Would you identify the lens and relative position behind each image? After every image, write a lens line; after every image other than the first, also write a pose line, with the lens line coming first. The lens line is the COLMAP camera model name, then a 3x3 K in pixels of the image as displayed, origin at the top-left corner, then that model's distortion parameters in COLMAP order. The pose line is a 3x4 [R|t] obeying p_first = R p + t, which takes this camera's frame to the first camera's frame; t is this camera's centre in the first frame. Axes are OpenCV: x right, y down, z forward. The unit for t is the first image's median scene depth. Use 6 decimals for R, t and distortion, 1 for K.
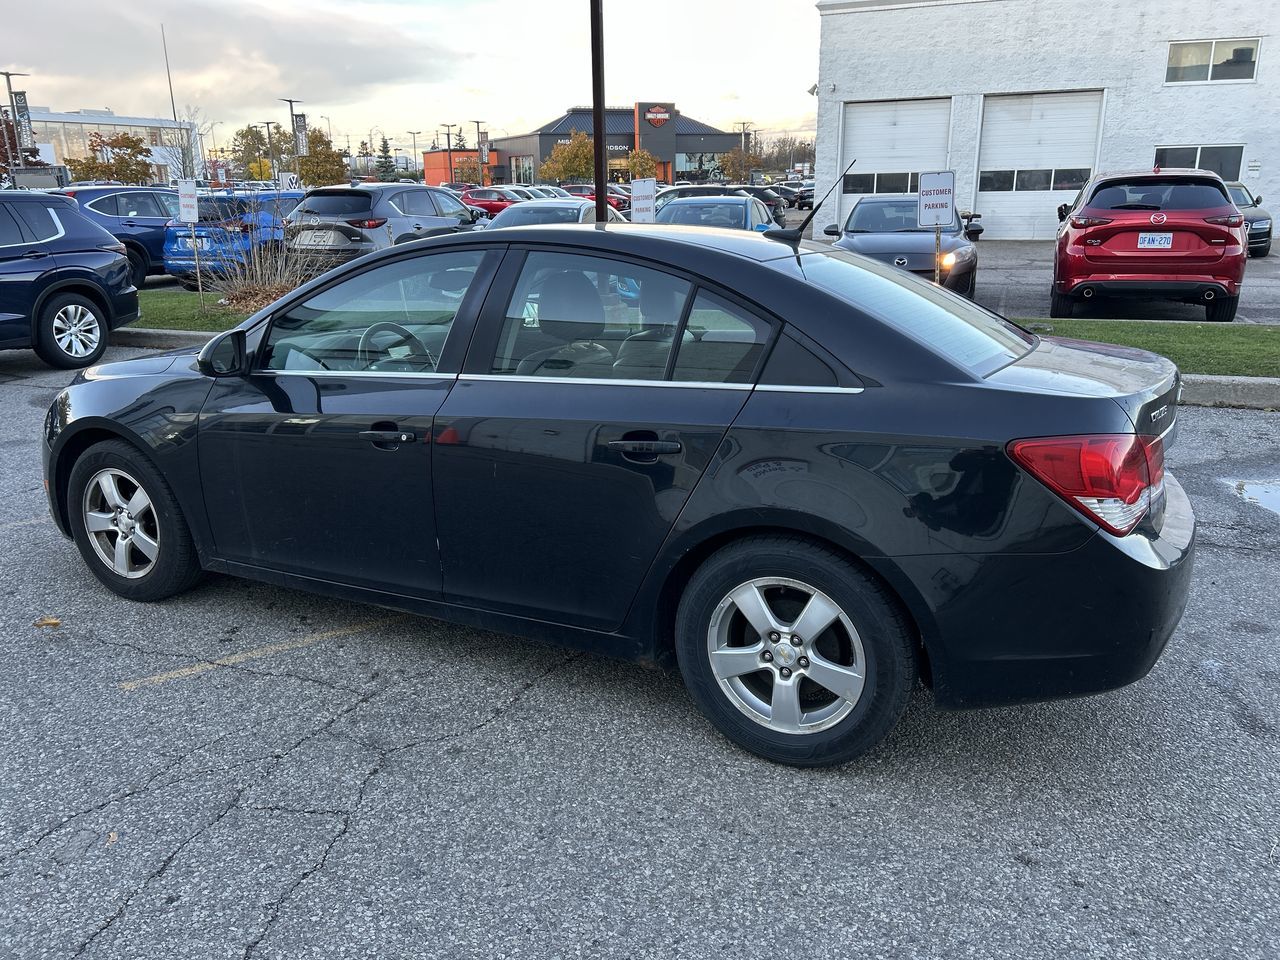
lens RADIAL K [[954.2, 0, 636.4], [0, 954.2, 463.7], [0, 0, 1]] dist [0.061237, -0.062495]
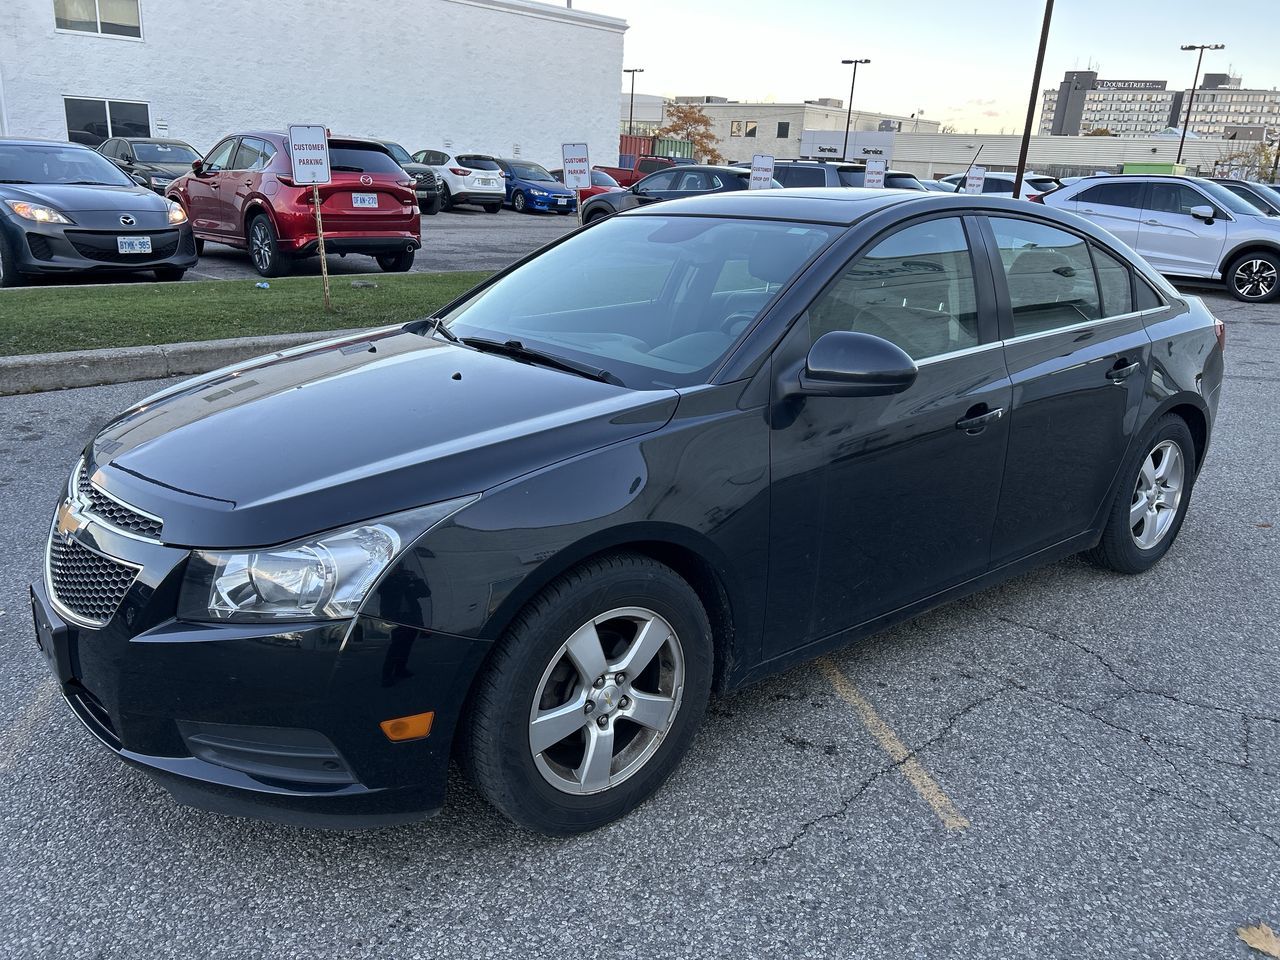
lens RADIAL K [[954.2, 0, 636.4], [0, 954.2, 463.7], [0, 0, 1]] dist [0.061237, -0.062495]
pose [[0.415024, -0.235543, 0.878792, -0.157174], [0.195833, 0.966393, 0.166538, -0.026537], [-0.888484, 0.102979, 0.447203, 0.112113]]
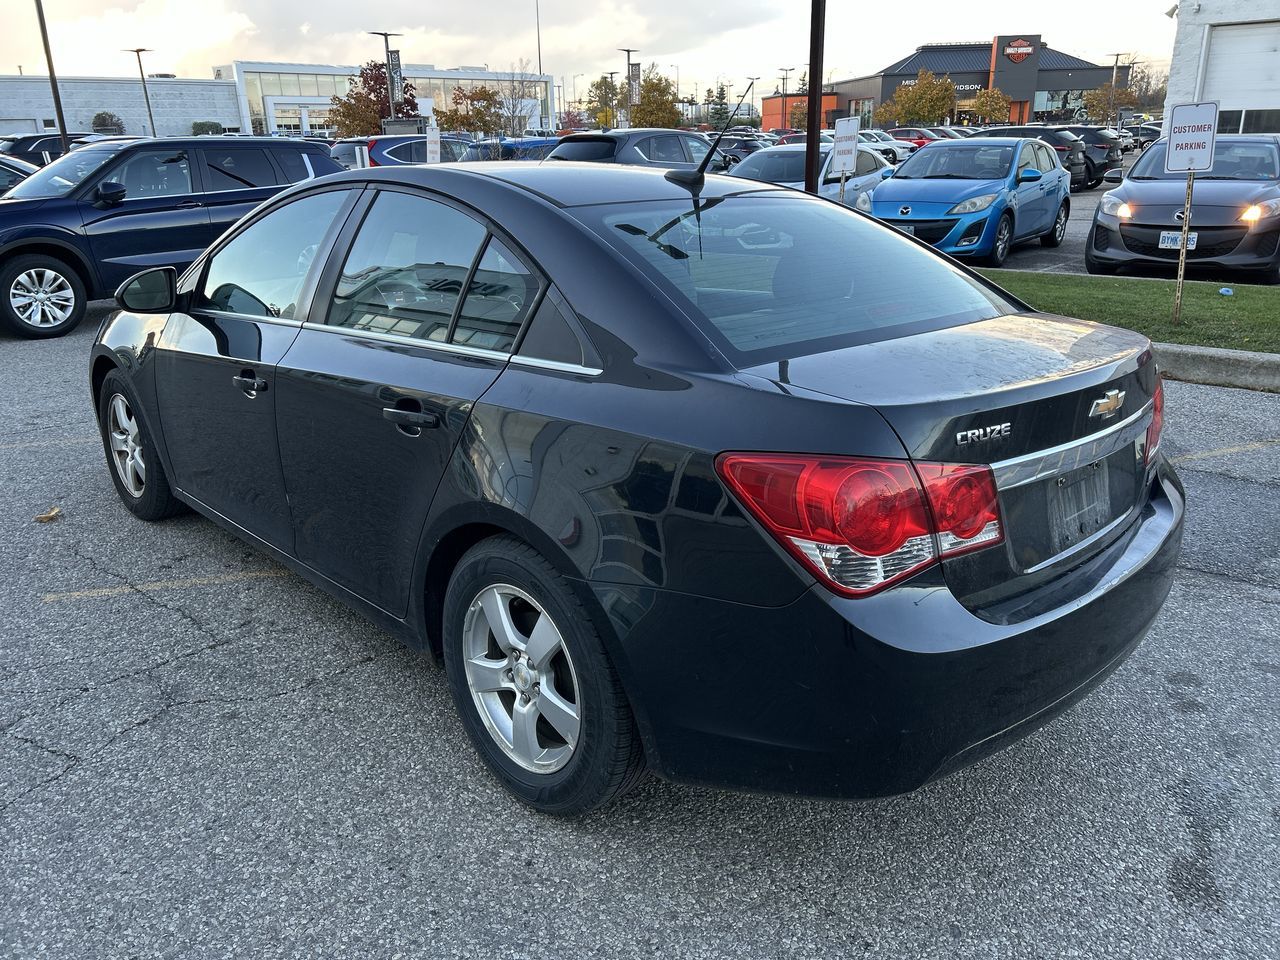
lens RADIAL K [[954.2, 0, 636.4], [0, 954.2, 463.7], [0, 0, 1]] dist [0.061237, -0.062495]
pose [[0.943432, 0.100835, -0.315860, 0.053901], [-0.084760, 0.994327, 0.064259, -0.005518], [0.320548, -0.033852, 0.946627, 0.025570]]
